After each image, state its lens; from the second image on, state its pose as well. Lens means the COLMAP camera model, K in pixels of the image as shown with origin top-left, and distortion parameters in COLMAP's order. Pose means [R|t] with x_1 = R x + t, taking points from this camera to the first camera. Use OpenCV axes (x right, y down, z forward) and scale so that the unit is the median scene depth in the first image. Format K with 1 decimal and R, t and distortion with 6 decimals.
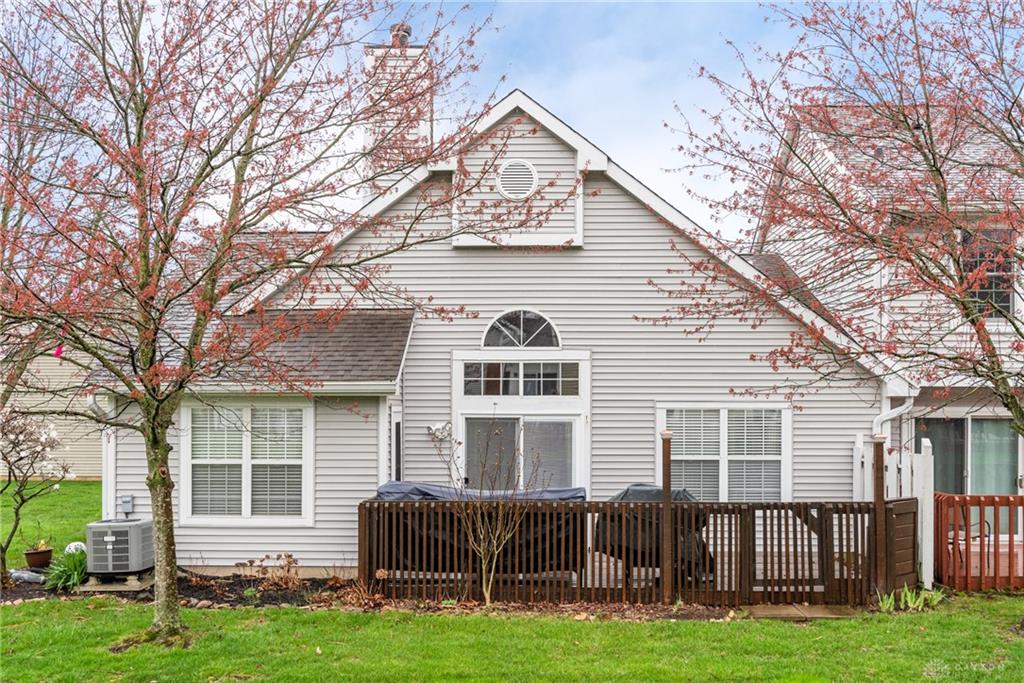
lens RADIAL K [[1014.4, 0, 512.0], [0, 1014.4, 341.5], [0, 0, 1]] dist [0.006427, 0.005334]
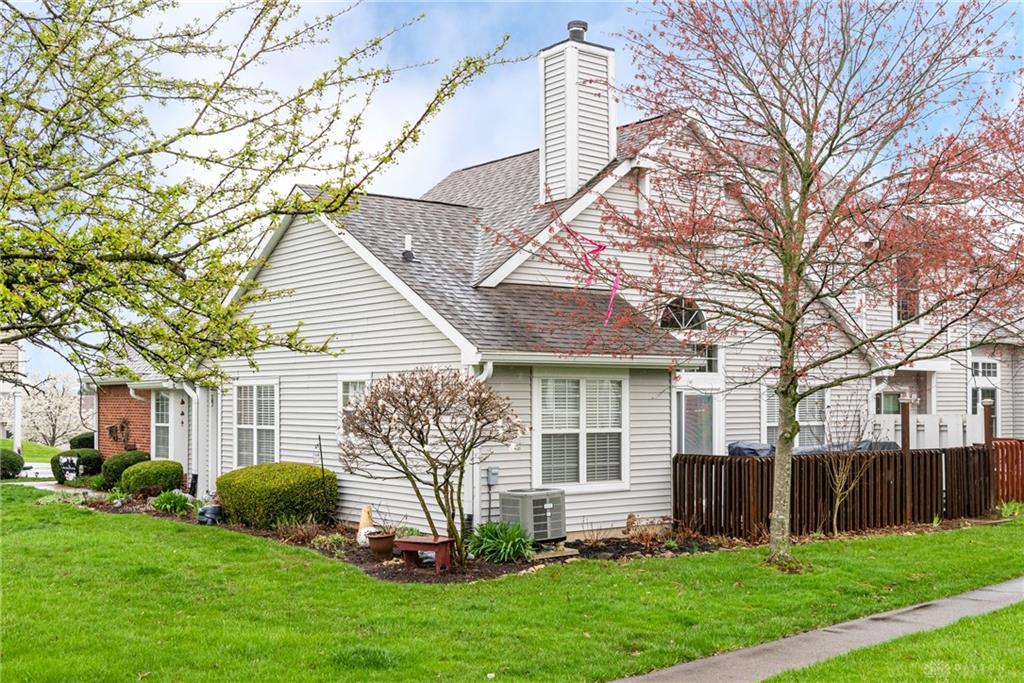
lens RADIAL K [[1168.9, 0, 512.0], [0, 1168.9, 341.5], [0, 0, 1]] dist [-0.017183, -0.005561]
pose [[0.769636, 0.030533, 0.637753, -1.083882], [-0.032983, 0.999424, -0.008044, 0.039583], [-0.637631, -0.014845, 0.770199, 0.128577]]
